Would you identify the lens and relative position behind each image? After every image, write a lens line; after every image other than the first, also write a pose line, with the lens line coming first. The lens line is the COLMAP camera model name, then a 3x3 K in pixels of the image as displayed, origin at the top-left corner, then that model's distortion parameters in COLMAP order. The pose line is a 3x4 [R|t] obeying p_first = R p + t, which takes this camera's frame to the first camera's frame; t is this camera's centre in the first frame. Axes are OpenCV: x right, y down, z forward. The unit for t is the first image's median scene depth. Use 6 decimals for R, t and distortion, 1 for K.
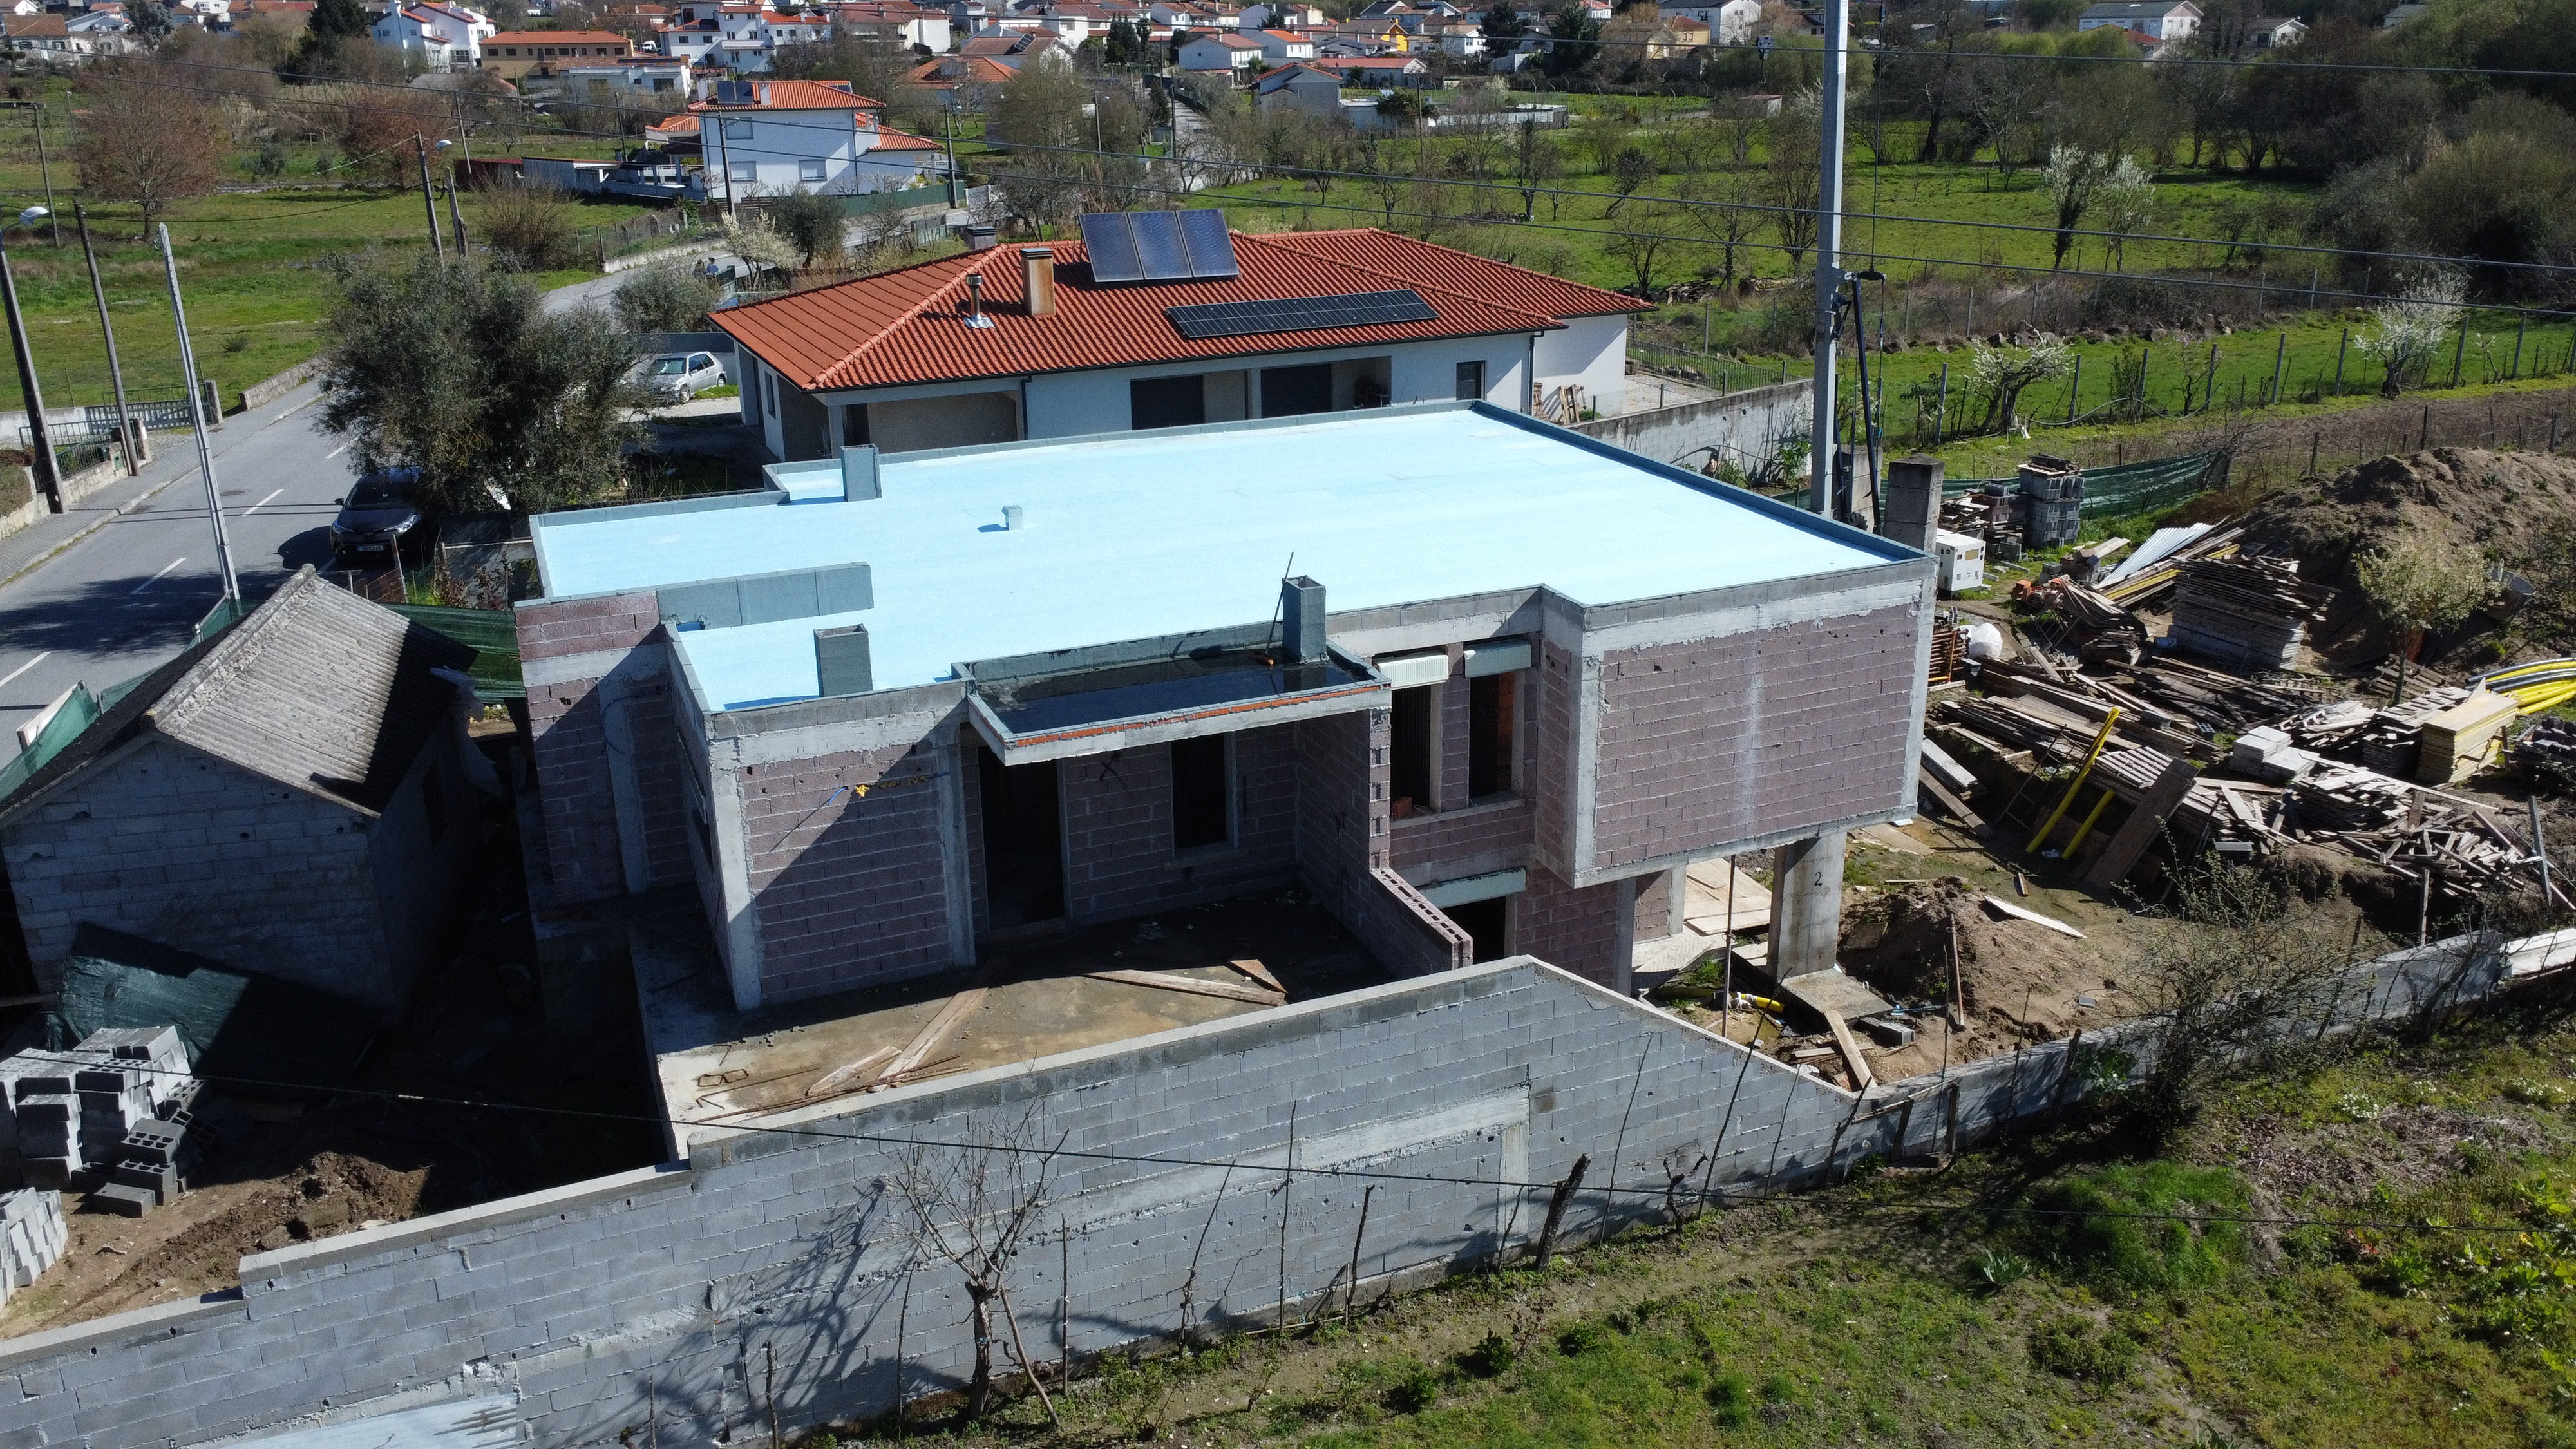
lens RADIAL K [[1870.1, 0, 1303.3], [0, 1870.1, 711.6], [0, 0, 1]] dist [0.006793, -0.003682]
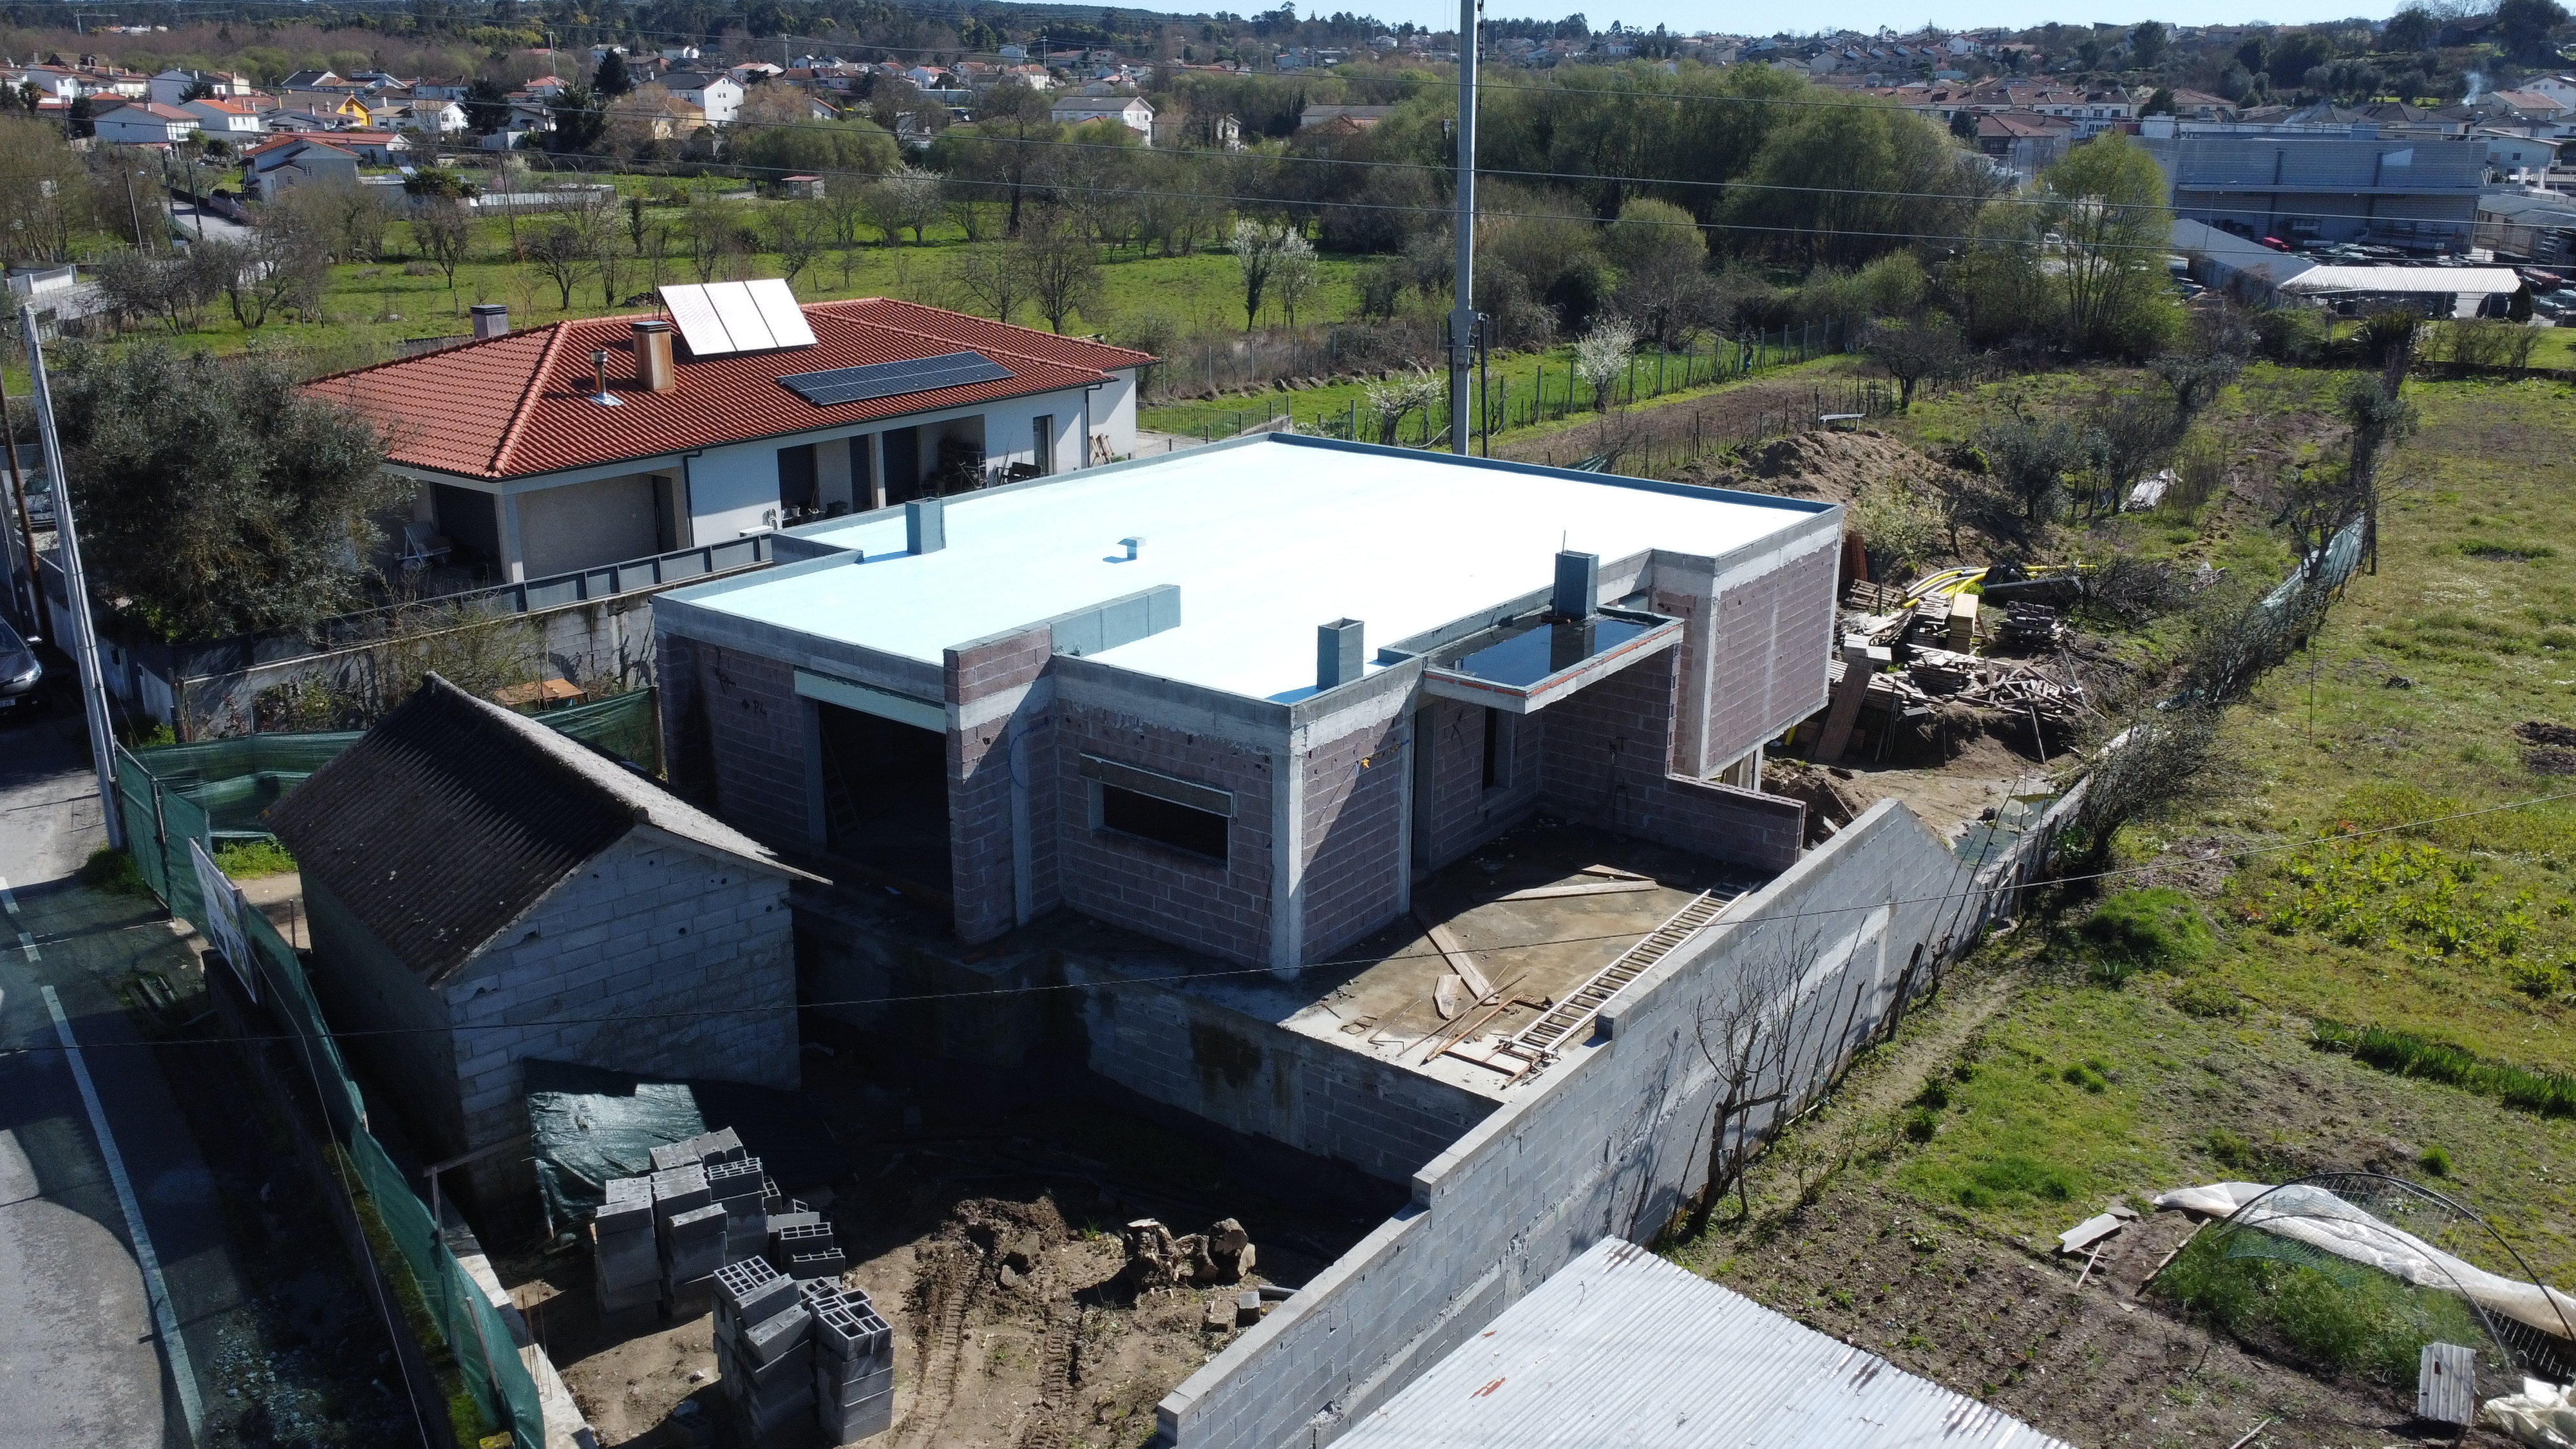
lens RADIAL K [[1870.1, 0, 1303.3], [0, 1870.1, 711.6], [0, 0, 1]] dist [0.006793, -0.003682]
pose [[0.864477, -0.133265, 0.484685, -0.566835], [0.152698, 0.988273, -0.000622, 0.004412], [-0.478918, 0.074548, 0.874689, 0.017466]]
